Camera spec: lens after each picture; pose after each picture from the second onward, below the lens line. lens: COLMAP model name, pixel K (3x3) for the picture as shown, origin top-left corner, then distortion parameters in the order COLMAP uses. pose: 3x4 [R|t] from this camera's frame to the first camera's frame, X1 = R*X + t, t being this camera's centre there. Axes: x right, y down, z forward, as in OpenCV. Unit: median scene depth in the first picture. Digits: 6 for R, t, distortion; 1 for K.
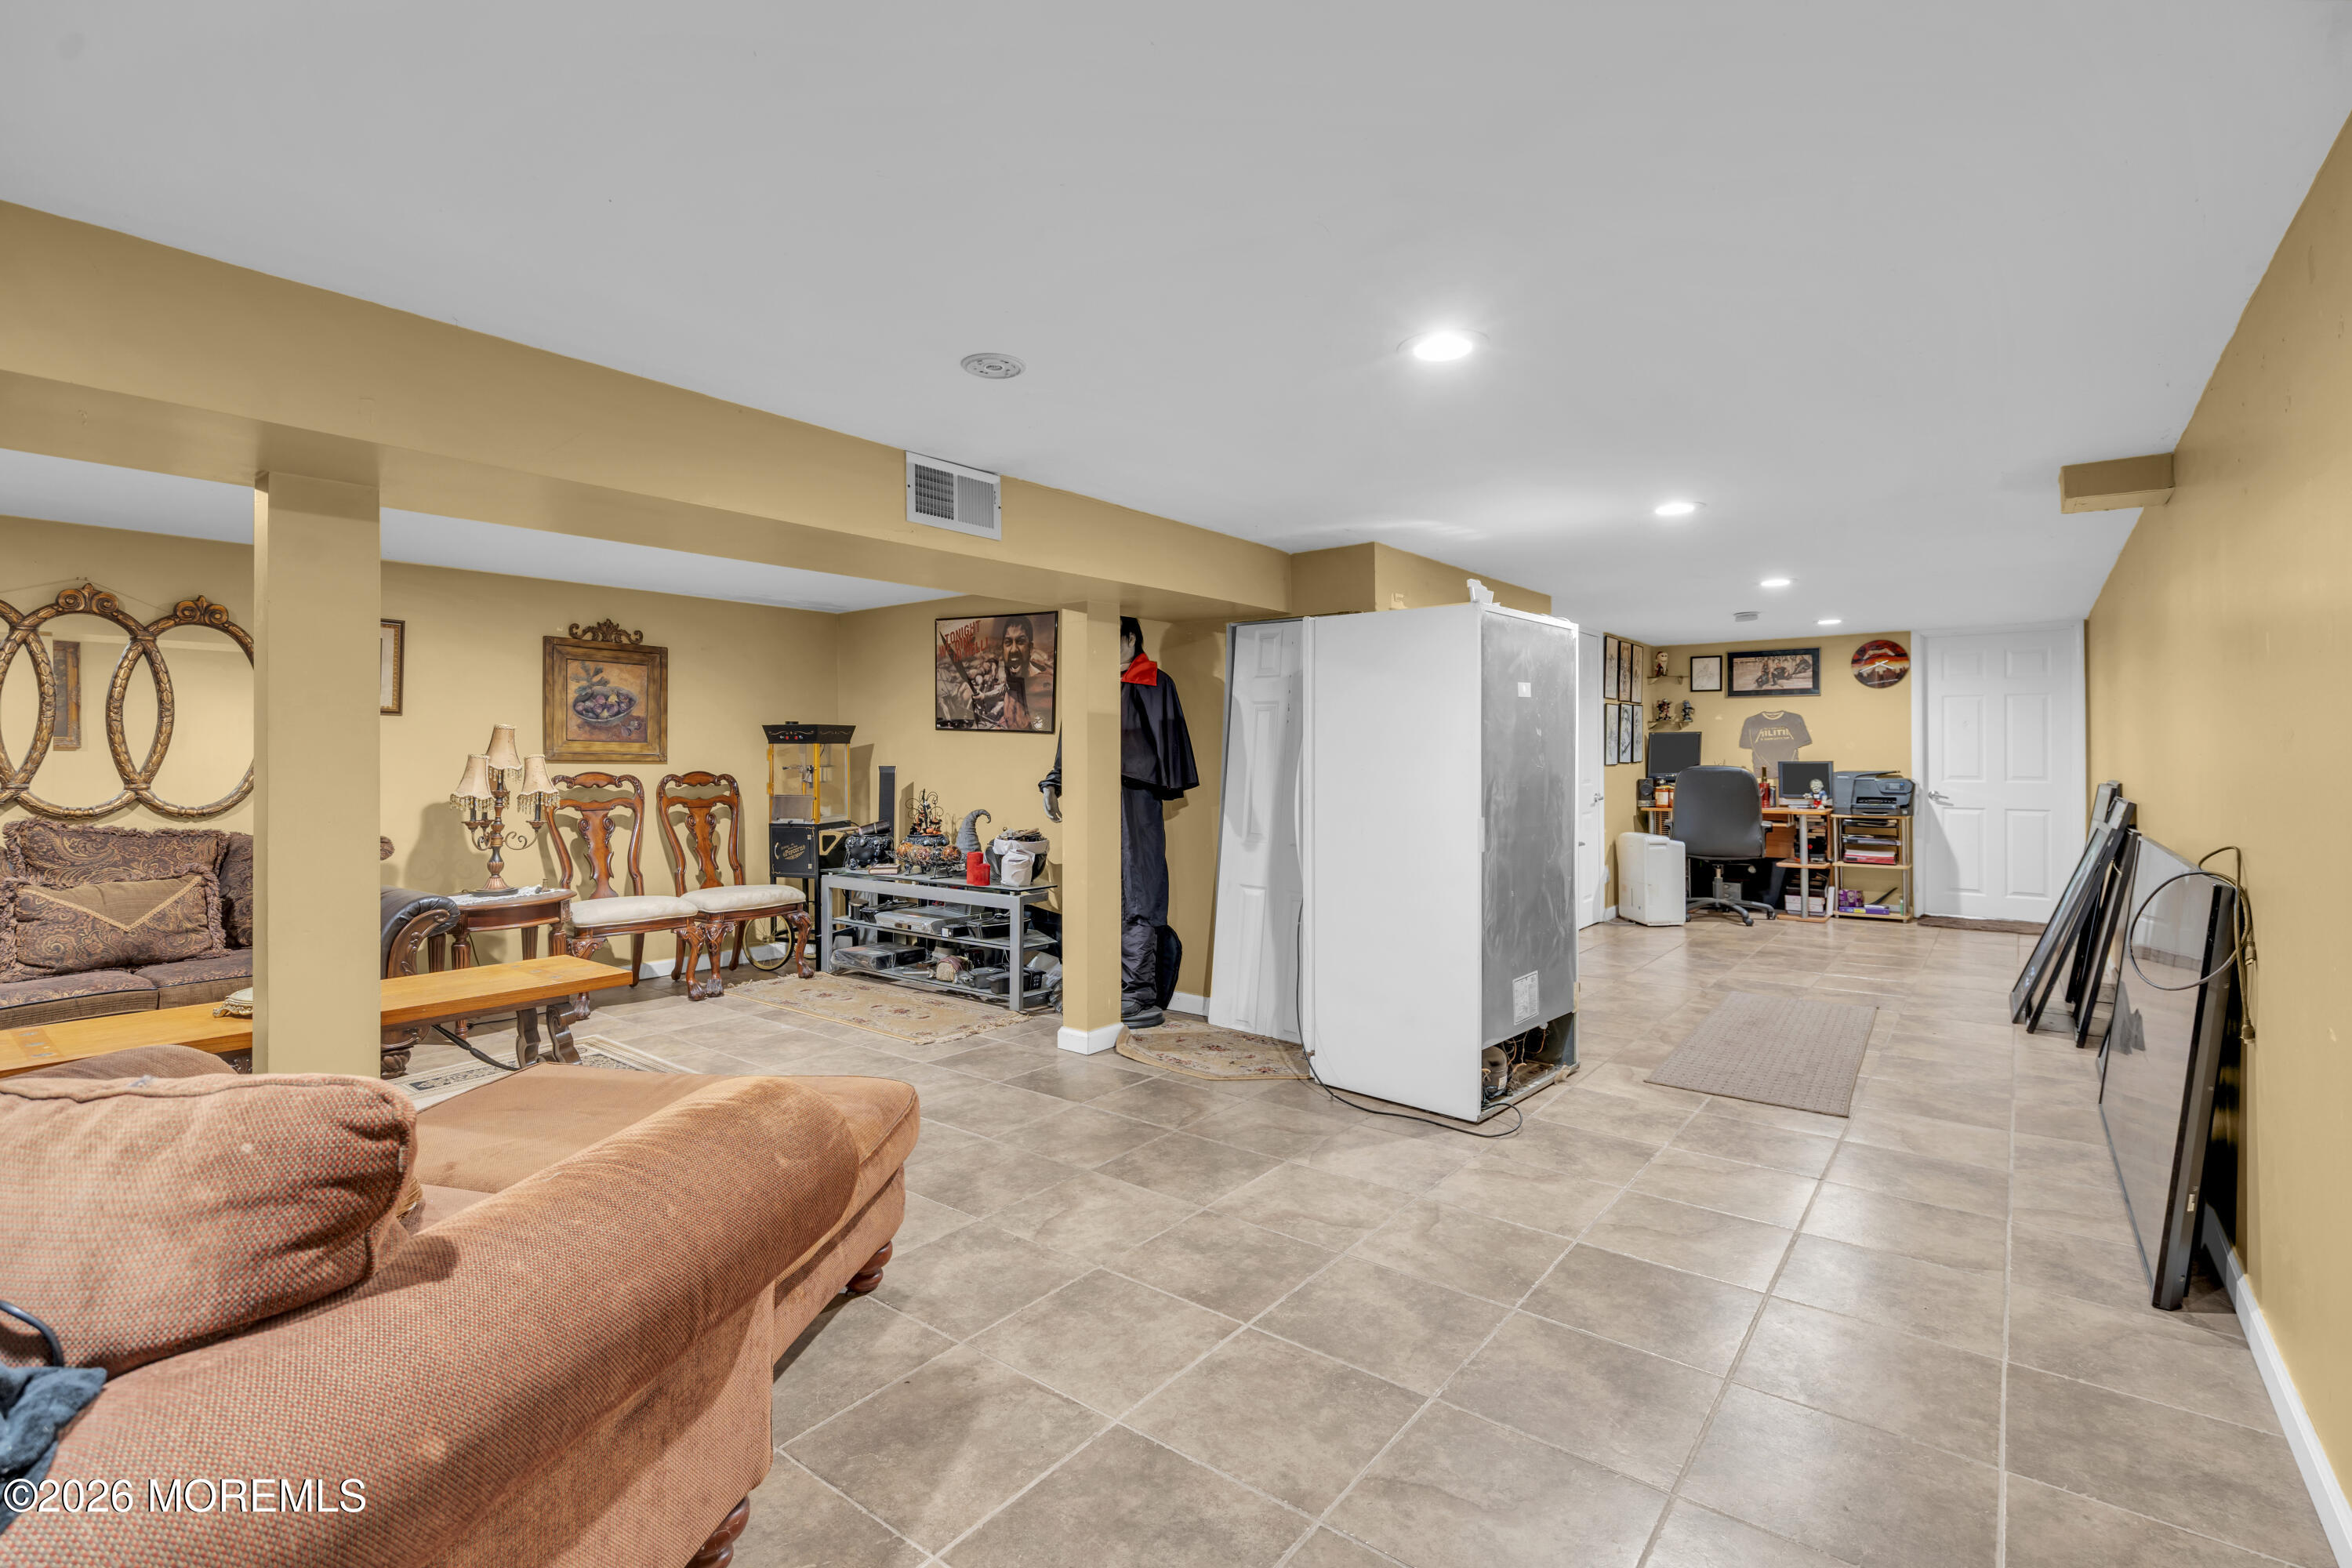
lens RADIAL K [[1073.4, 0, 1173.9], [0, 1073.4, 715.7], [0, 0, 1]] dist [-0.003575, -0.000116]
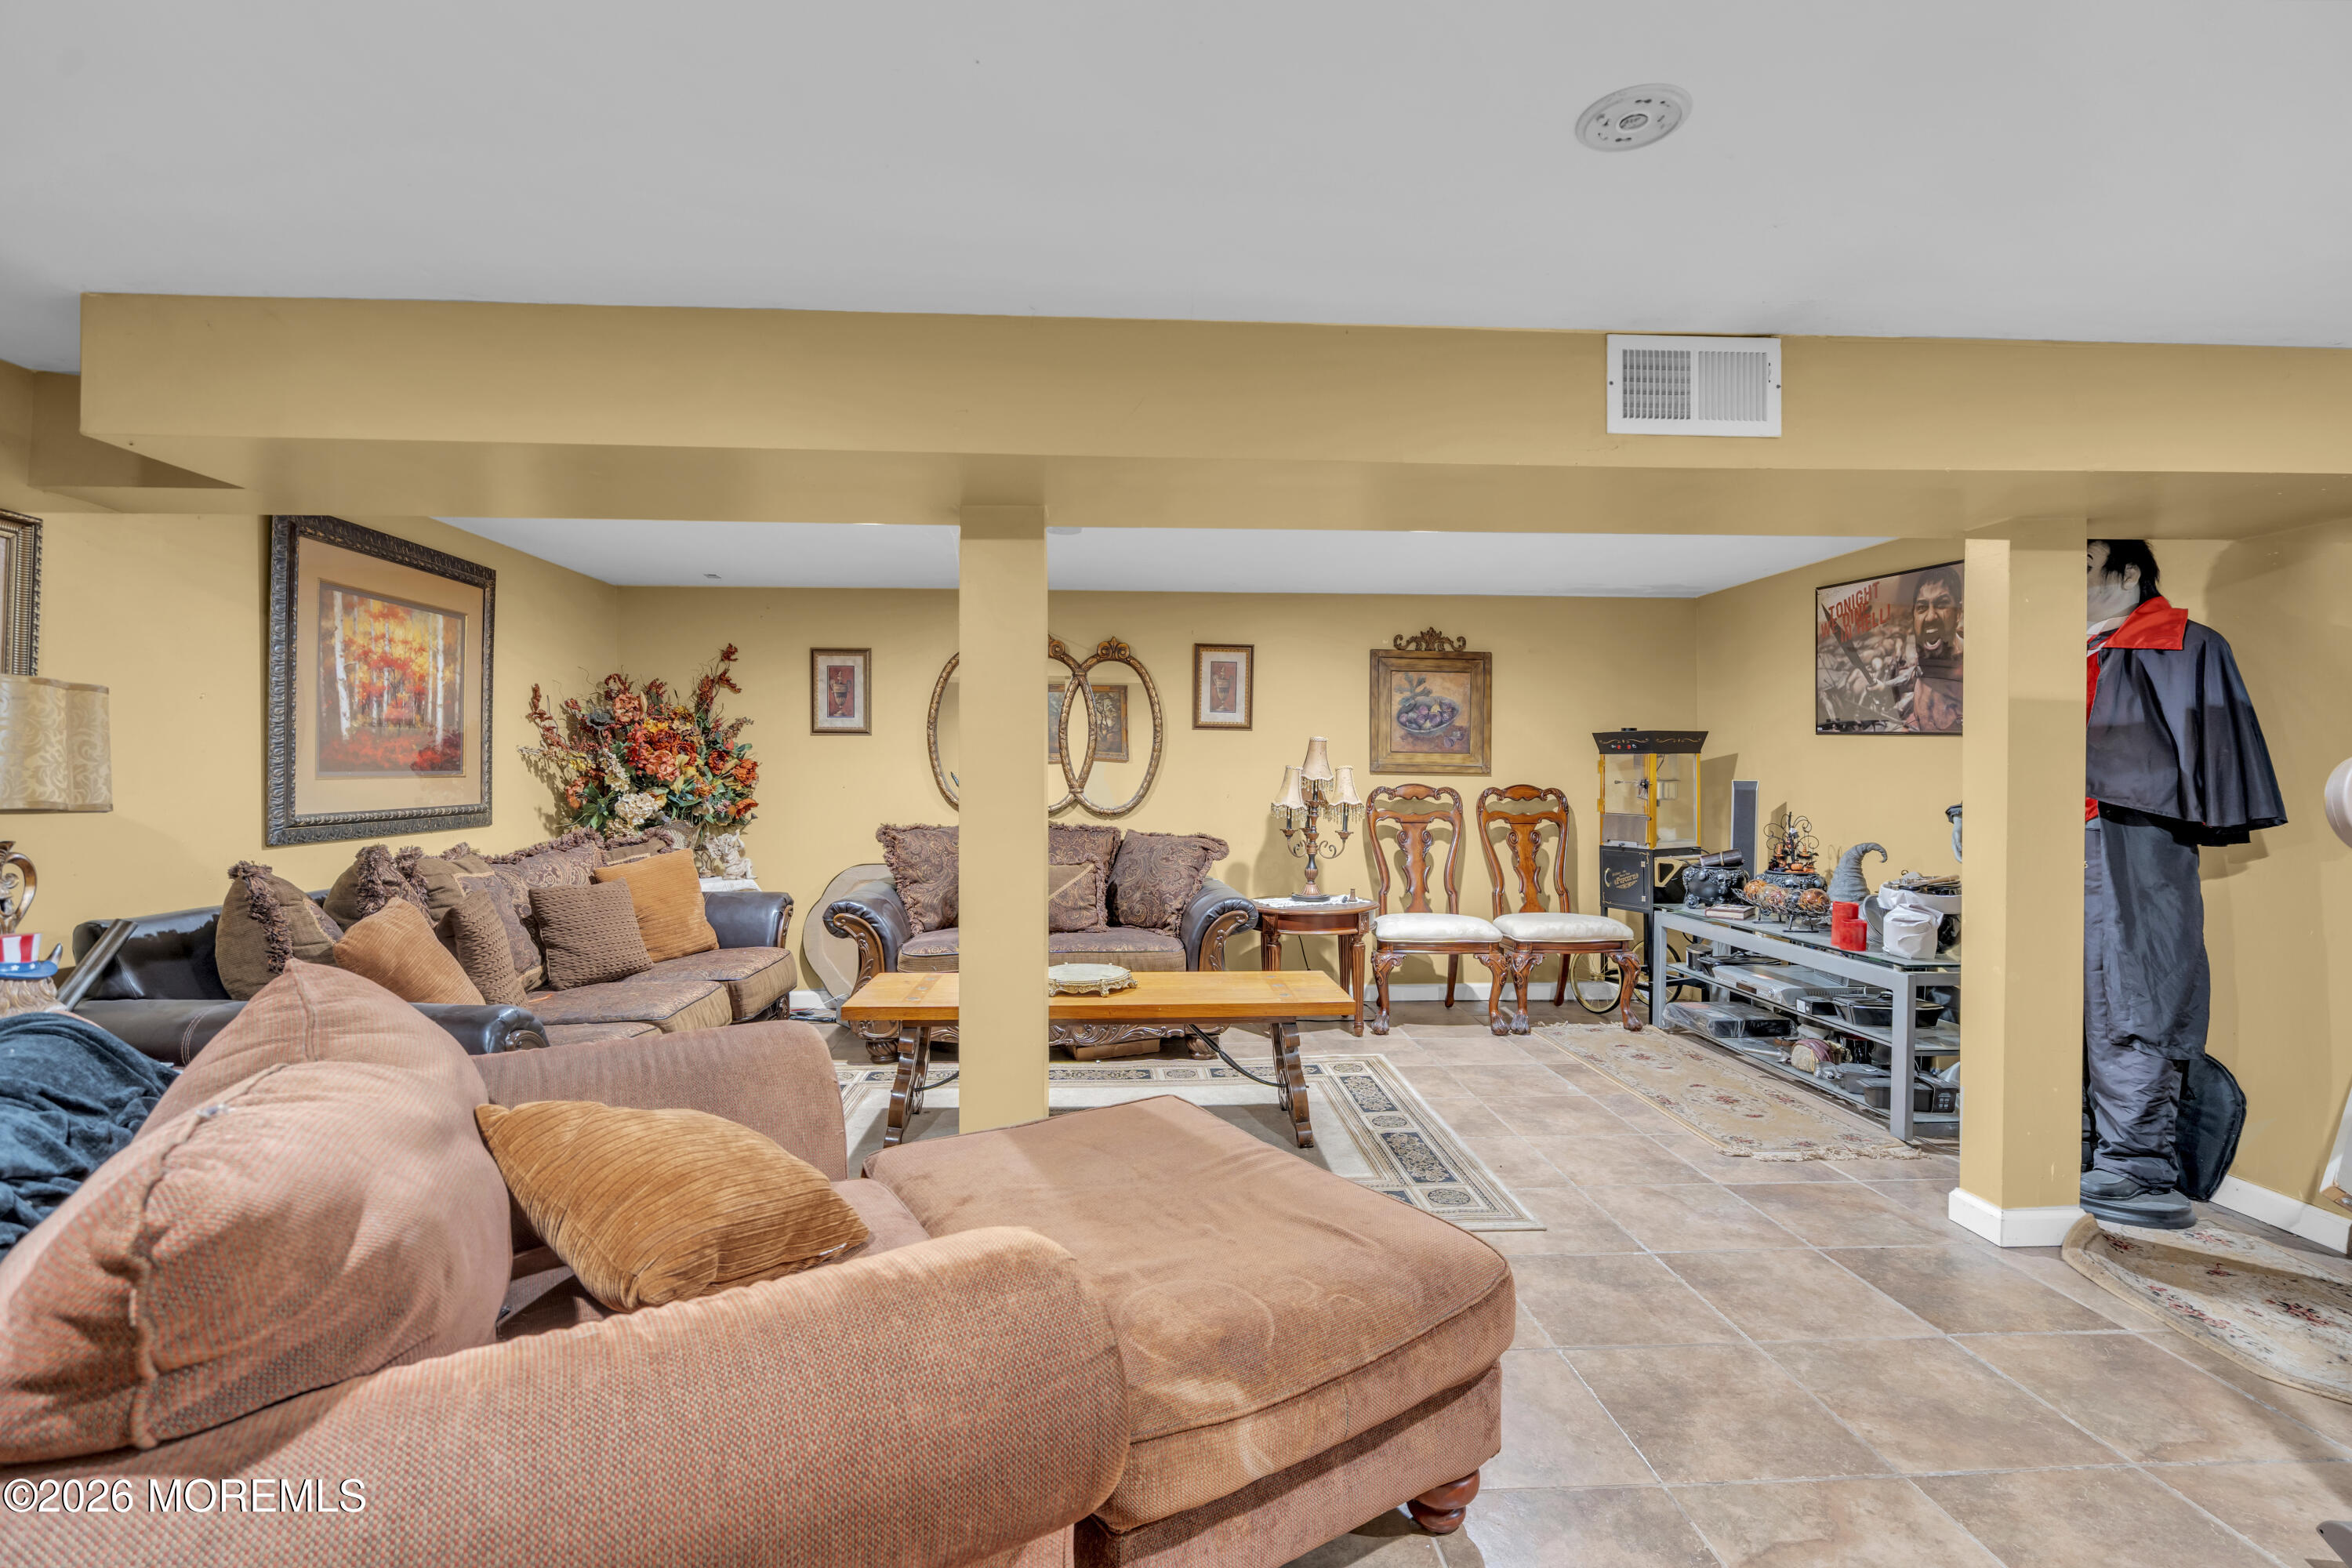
lens RADIAL K [[1075.3, 0, 1170.8], [0, 1075.3, 767.6], [0, 0, 1]] dist [-0.003452, 0.002141]
pose [[0.663007, 0.002348, -0.748609, 0.051438], [0.024804, 0.999377, 0.025103, 0.007336], [0.748202, -0.035212, 0.662536, 0.179747]]
